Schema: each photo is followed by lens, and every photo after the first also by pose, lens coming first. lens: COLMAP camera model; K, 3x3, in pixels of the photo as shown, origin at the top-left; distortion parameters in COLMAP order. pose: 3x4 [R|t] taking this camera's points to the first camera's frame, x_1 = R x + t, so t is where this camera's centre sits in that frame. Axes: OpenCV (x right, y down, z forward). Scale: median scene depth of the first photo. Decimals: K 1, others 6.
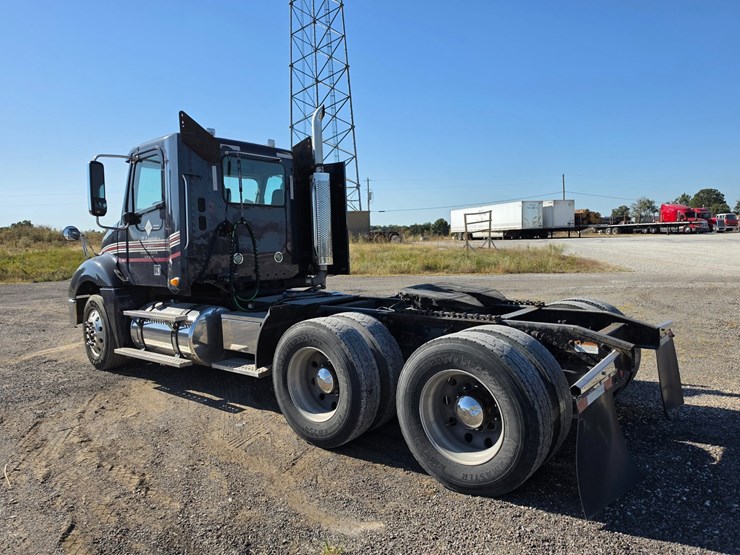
lens RADIAL K [[511.7, 0, 368.2], [0, 511.7, 277.3], [0, 0, 1]] dist [0.079856, -0.107306]
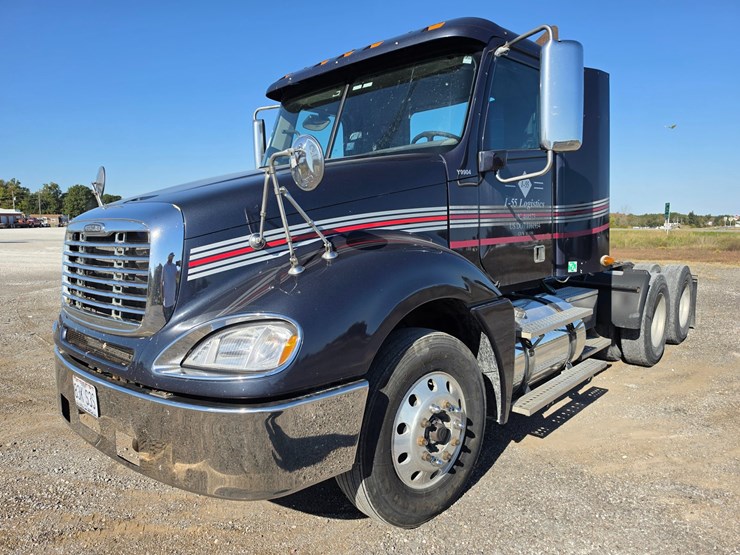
lens RADIAL K [[514.1, 0, 370.0], [0, 514.1, 277.5], [0, 0, 1]] dist [0.084624, -0.115727]
pose [[0.048390, -0.075389, 0.995979, -1.009106], [0.083336, 0.993975, 0.071188, -0.044904], [-0.995346, 0.079557, 0.054381, 1.120831]]
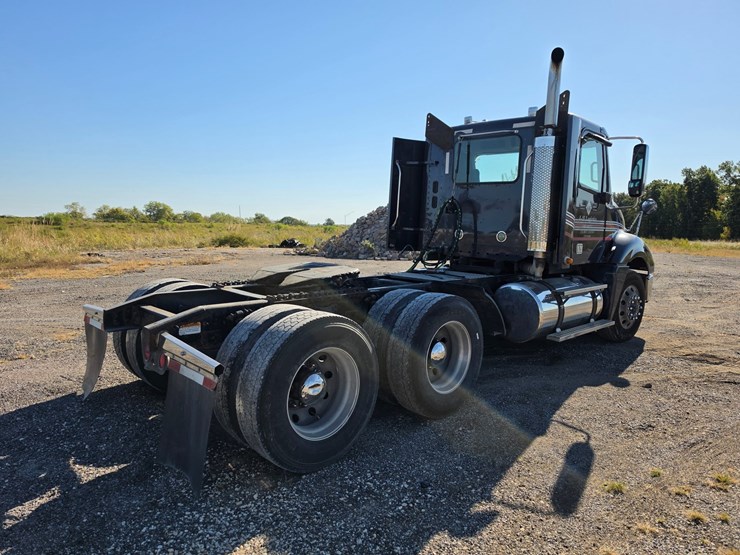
lens RADIAL K [[508.8, 0, 362.9], [0, 508.8, 273.9], [0, 0, 1]] dist [0.085273, -0.120106]
pose [[-0.121078, 0.134670, -0.983465, 0.853907], [-0.091686, 0.985002, 0.146168, -0.092424], [0.988400, 0.107868, -0.106915, 0.917824]]
